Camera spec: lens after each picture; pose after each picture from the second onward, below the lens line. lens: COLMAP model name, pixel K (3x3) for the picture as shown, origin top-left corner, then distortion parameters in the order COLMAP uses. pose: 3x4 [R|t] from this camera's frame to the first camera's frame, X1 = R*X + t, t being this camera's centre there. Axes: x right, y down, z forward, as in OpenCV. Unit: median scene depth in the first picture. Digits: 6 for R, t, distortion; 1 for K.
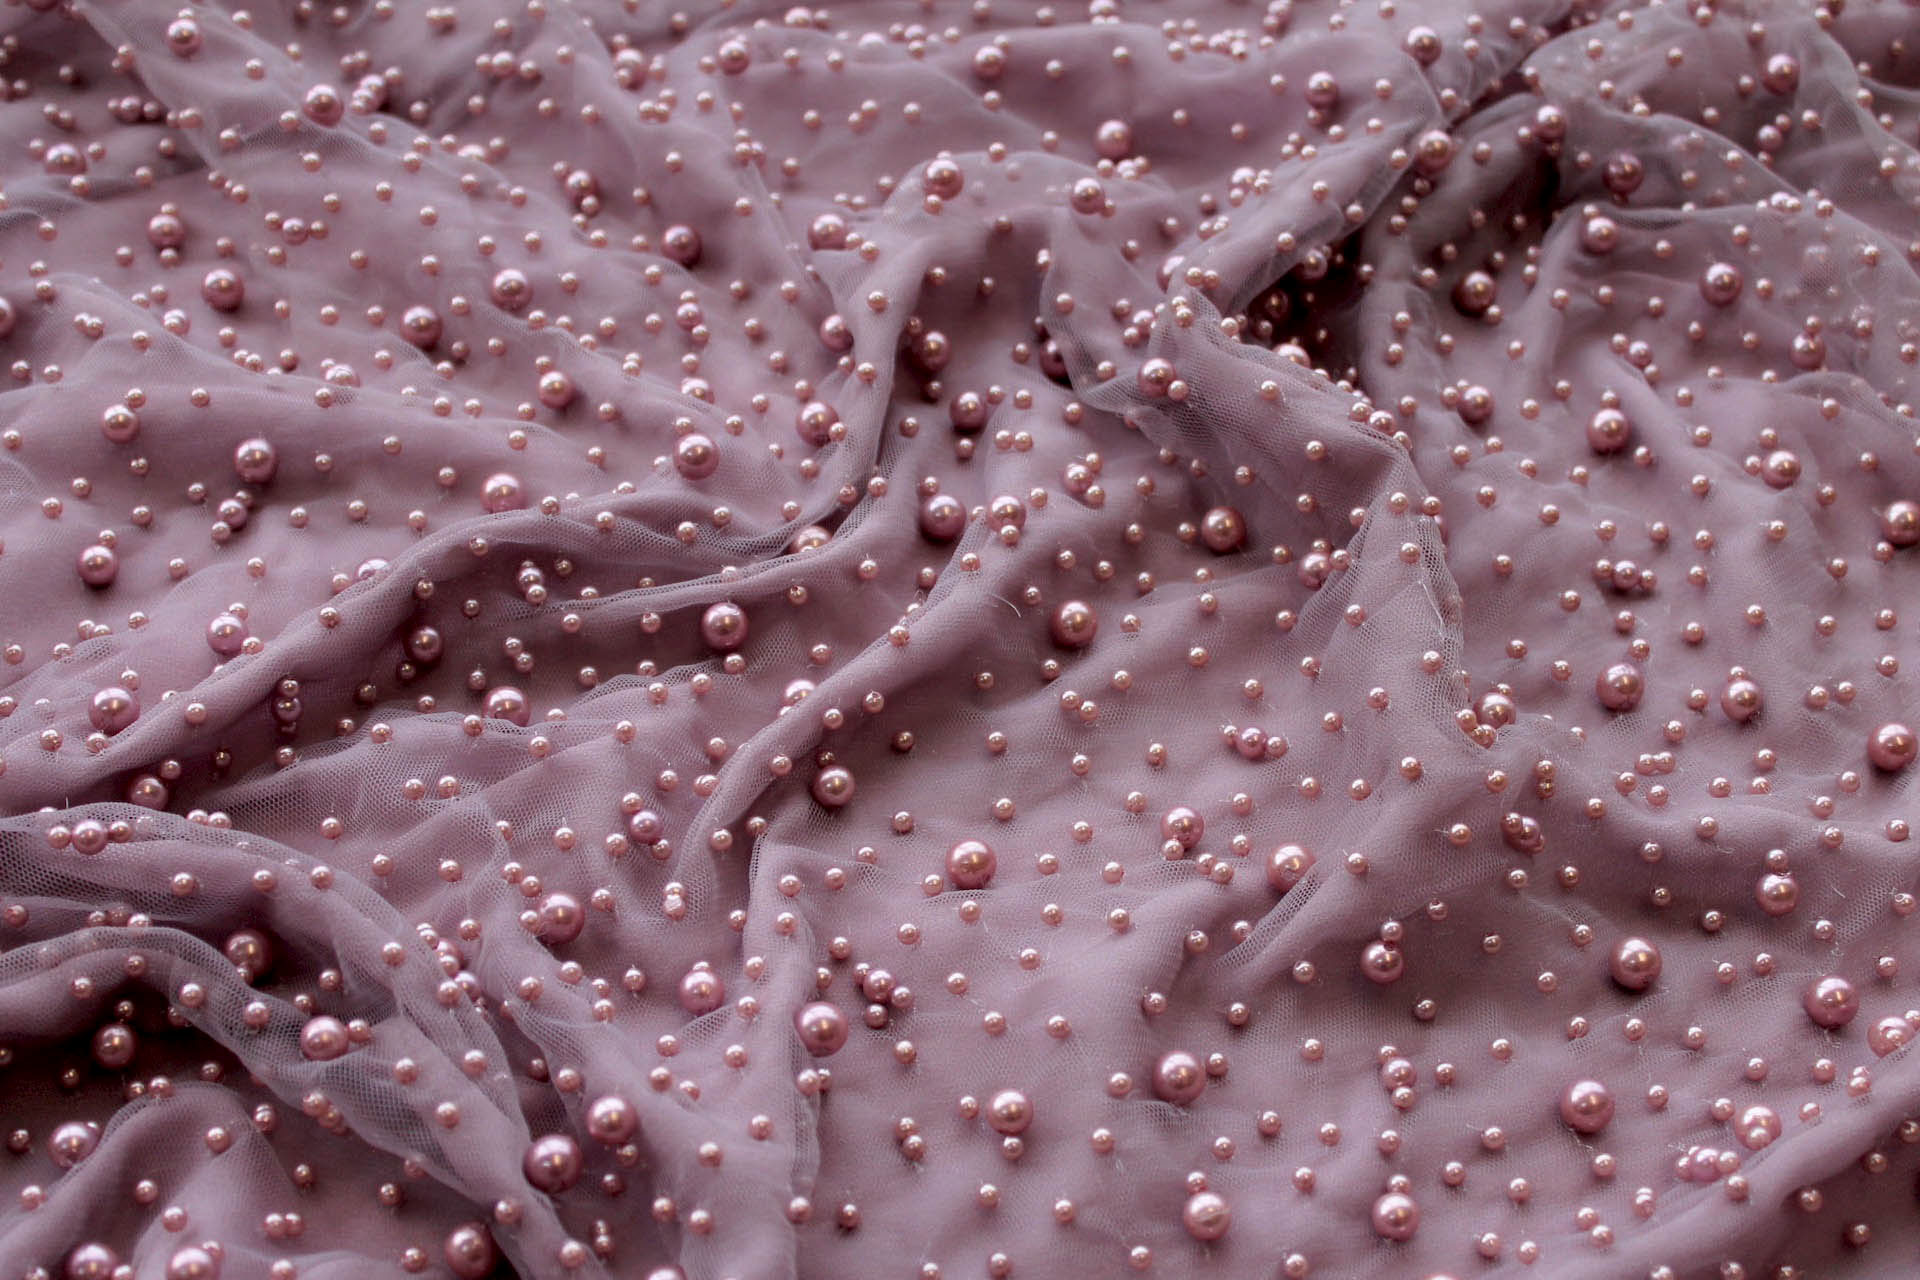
lens RADIAL K [[1769.8, 0, 960.0], [0, 1769.8, 640.0], [0, 0, 1]] dist [-0.003160, -0.000238]
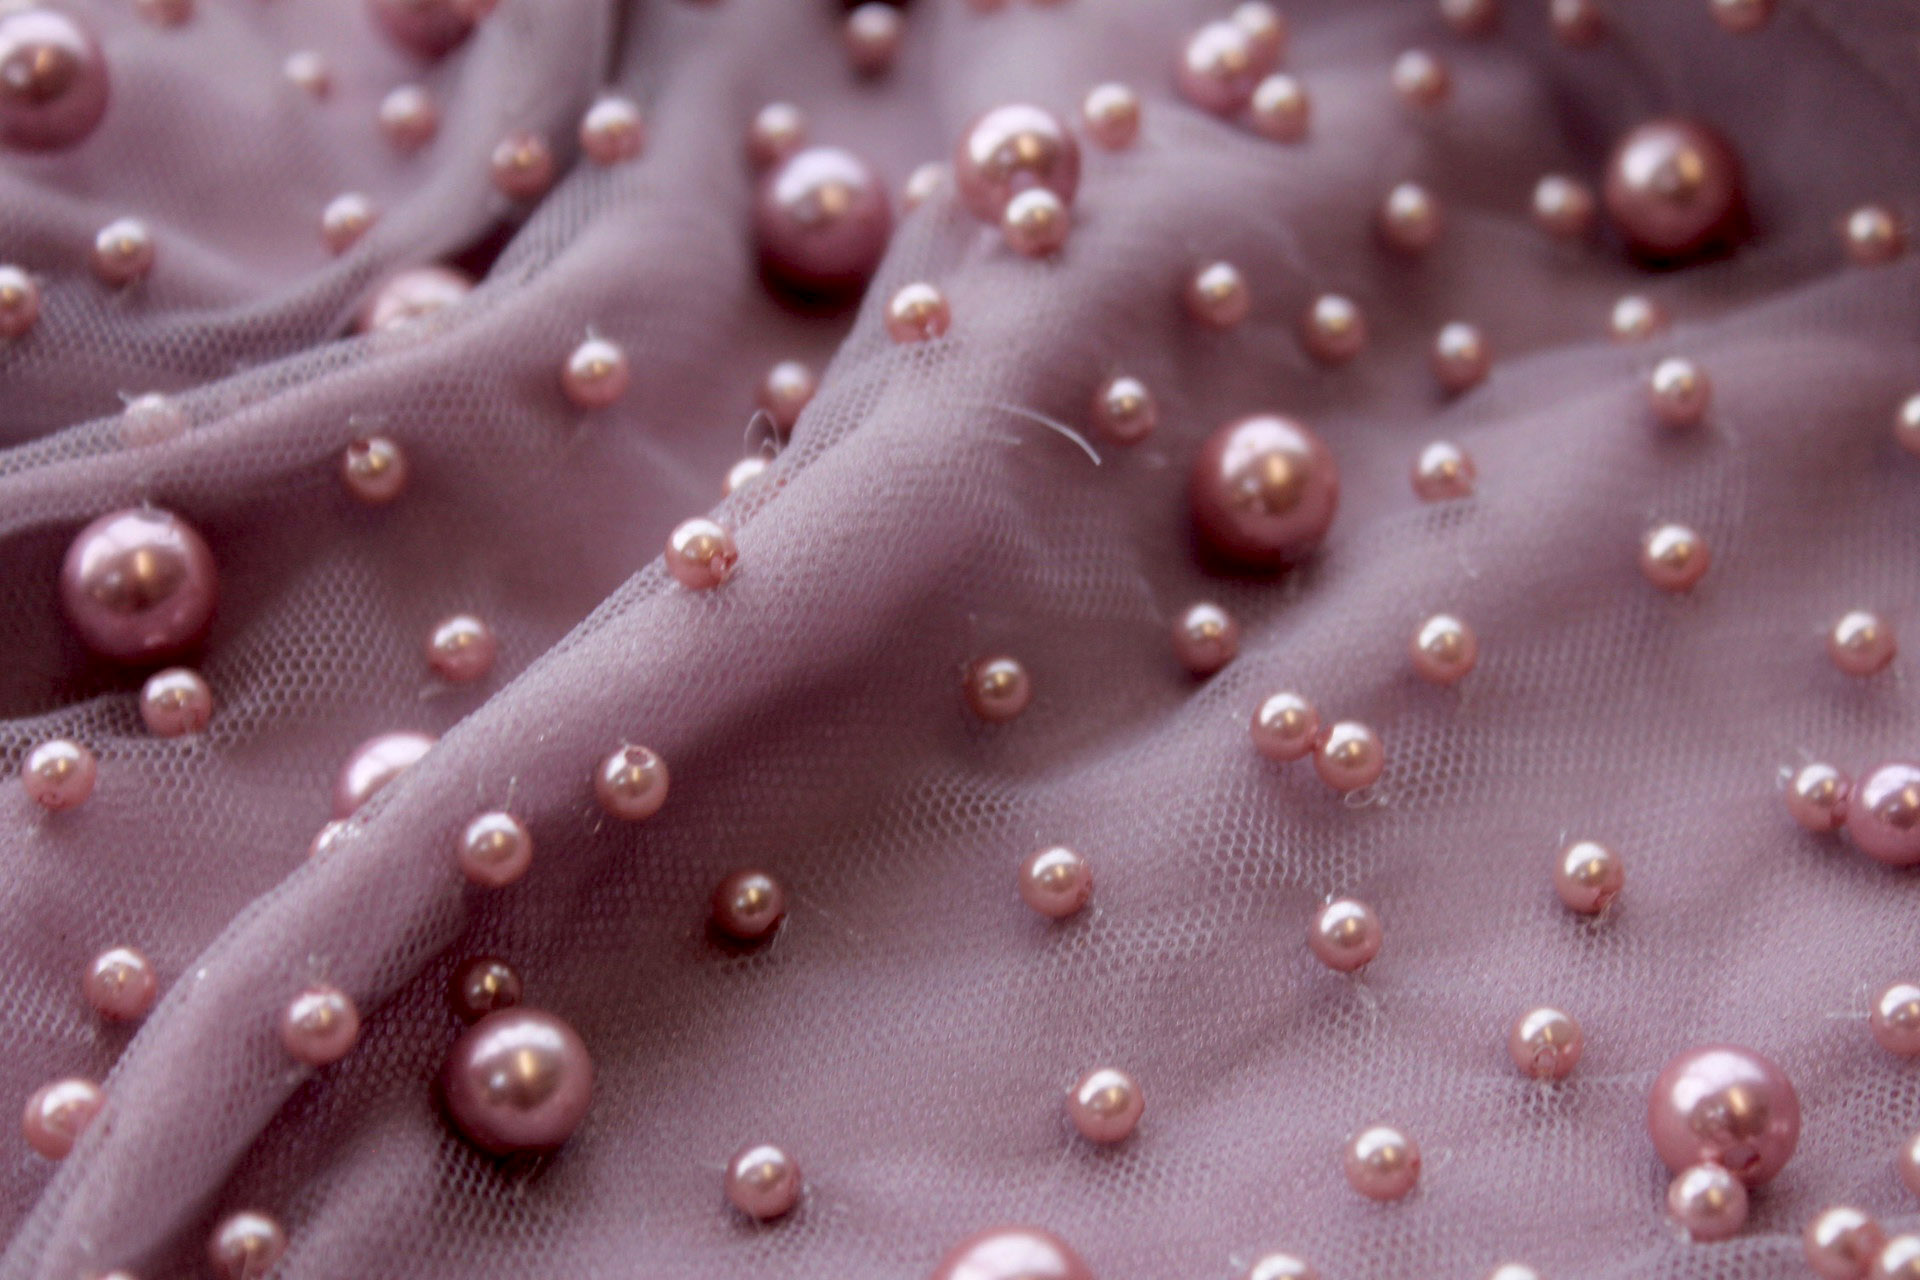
lens RADIAL K [[3095.9, 0, 960.0], [0, 3095.9, 640.0], [0, 0, 1]] dist [0.043834, 0.050879]
pose [[0.996229, -0.083752, 0.022655, -0.004063], [0.084535, 0.995764, -0.036172, 0.033086], [-0.019529, 0.037951, 0.999089, 0.459260]]
